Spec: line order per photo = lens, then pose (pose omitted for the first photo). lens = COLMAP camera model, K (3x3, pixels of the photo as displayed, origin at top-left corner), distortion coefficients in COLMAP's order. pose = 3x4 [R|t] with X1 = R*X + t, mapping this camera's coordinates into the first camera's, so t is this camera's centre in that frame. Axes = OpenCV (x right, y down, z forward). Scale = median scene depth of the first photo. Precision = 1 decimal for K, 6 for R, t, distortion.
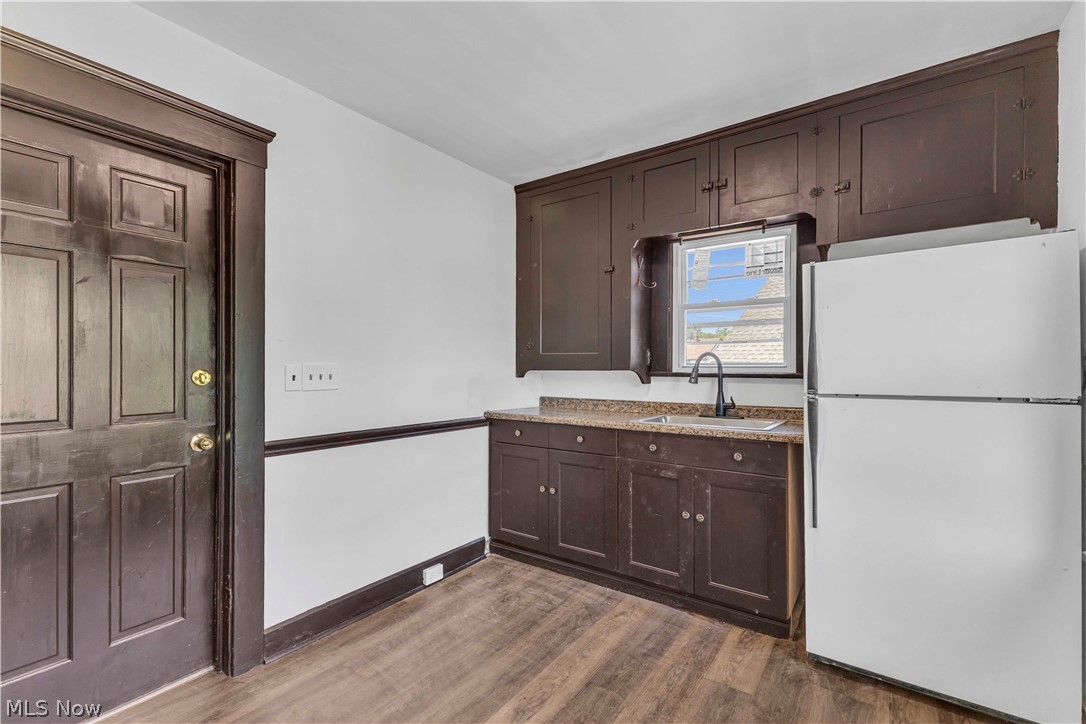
lens RADIAL K [[474.0, 0, 542.7], [0, 474.0, 359.7], [0, 0, 1]] dist [-0.001246, -0.000342]
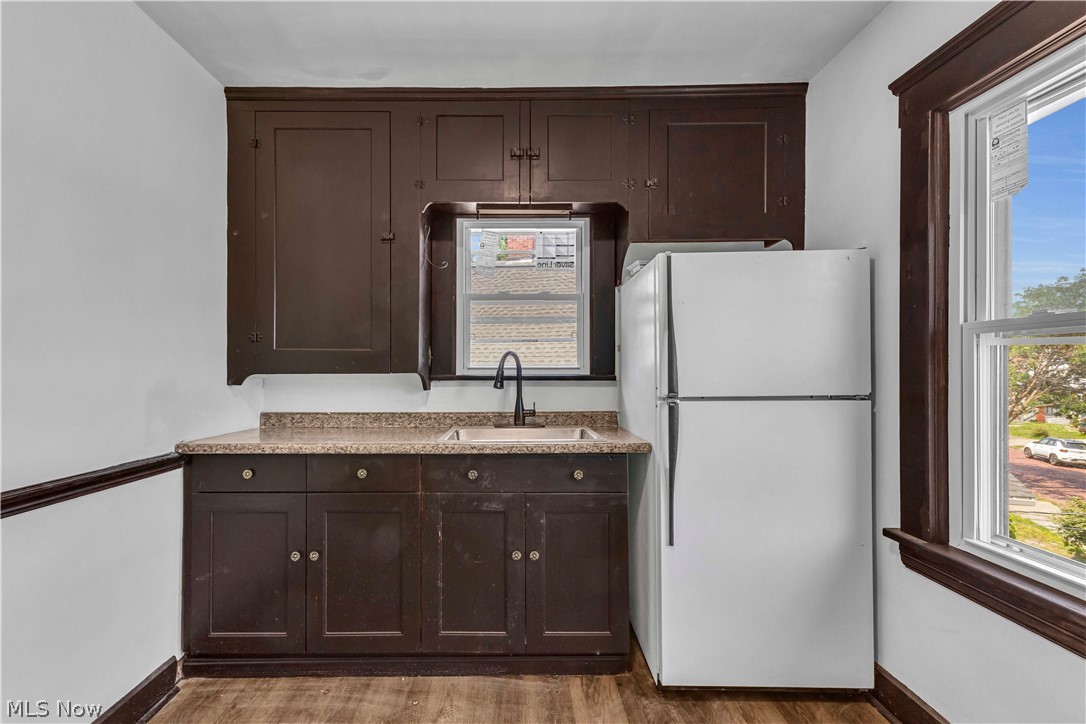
lens RADIAL K [[501.3, 0, 543.0], [0, 501.3, 362.0], [0, 0, 1]] dist [0.005852, 0.000353]
pose [[0.818004, 0.005803, 0.575184, -0.116081], [-0.006488, 0.999979, -0.000862, 0.004142], [-0.575177, -0.003027, 0.818024, 0.231823]]
